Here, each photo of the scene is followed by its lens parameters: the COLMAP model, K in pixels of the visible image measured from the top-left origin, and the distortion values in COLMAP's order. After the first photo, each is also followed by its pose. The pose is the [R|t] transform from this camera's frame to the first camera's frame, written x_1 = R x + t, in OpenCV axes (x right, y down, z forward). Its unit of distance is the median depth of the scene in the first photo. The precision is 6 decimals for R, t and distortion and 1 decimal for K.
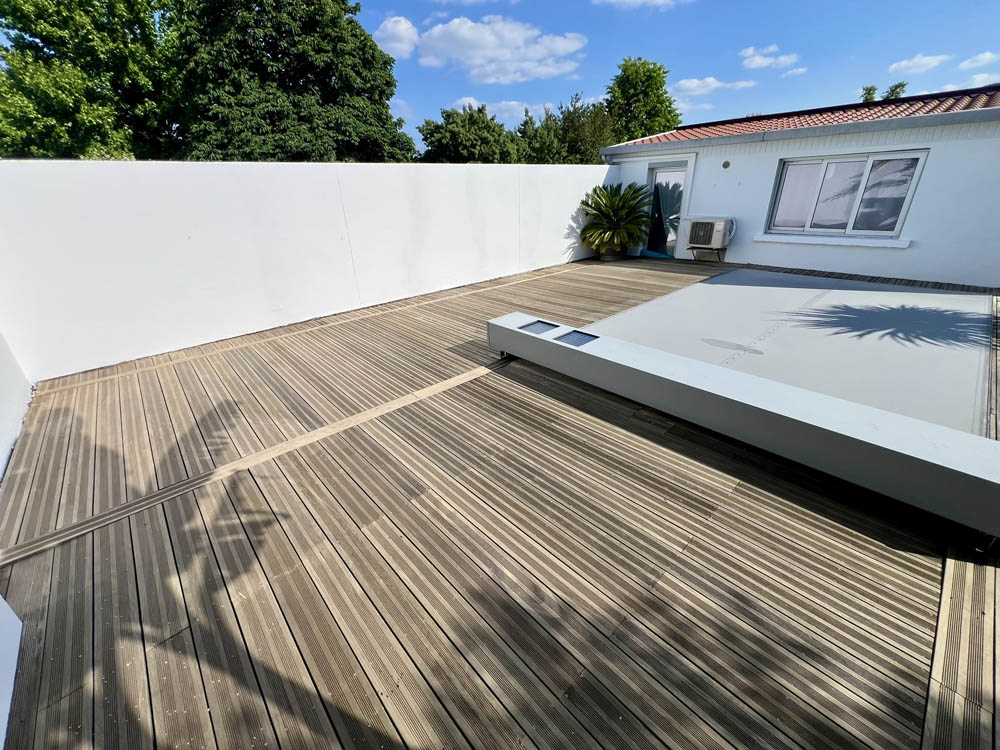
lens RADIAL K [[404.4, 0, 500.0], [0, 404.4, 375.0], [0, 0, 1]] dist [-0.000649, -0.000146]
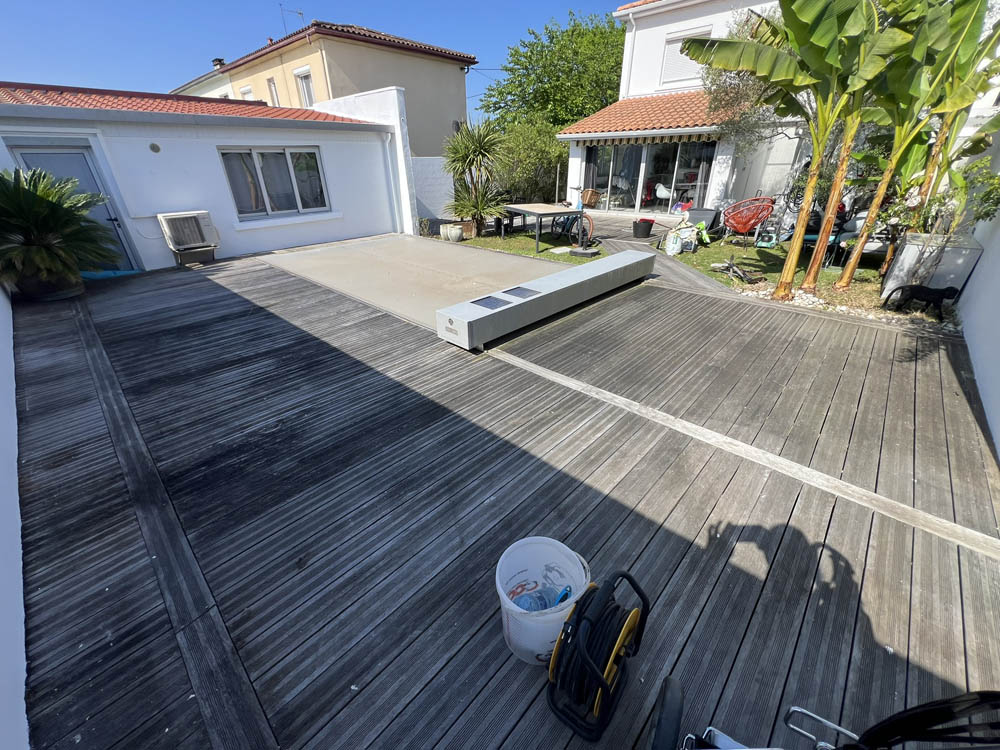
lens RADIAL K [[404.4, 0, 500.0], [0, 404.4, 375.0], [0, 0, 1]] dist [-0.000649, -0.000146]
pose [[-0.082975, -0.433692, 0.897232, -0.946465], [0.433079, 0.795182, 0.424415, -0.418559], [-0.897529, 0.423788, 0.121843, 0.990666]]
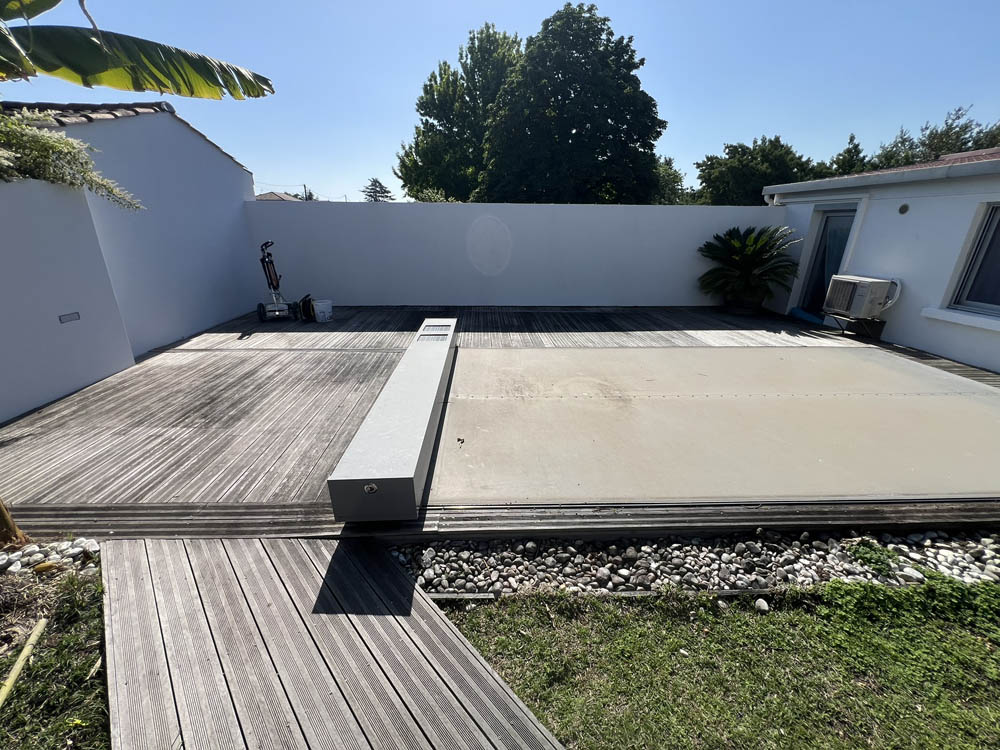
lens RADIAL K [[404.4, 0, 500.0], [0, 404.4, 375.0], [0, 0, 1]] dist [-0.000649, -0.000146]
pose [[0.765283, 0.263044, -0.587494, 1.091257], [-0.302065, 0.952713, 0.033091, -0.089344], [0.568418, 0.152137, 0.808551, 0.103877]]
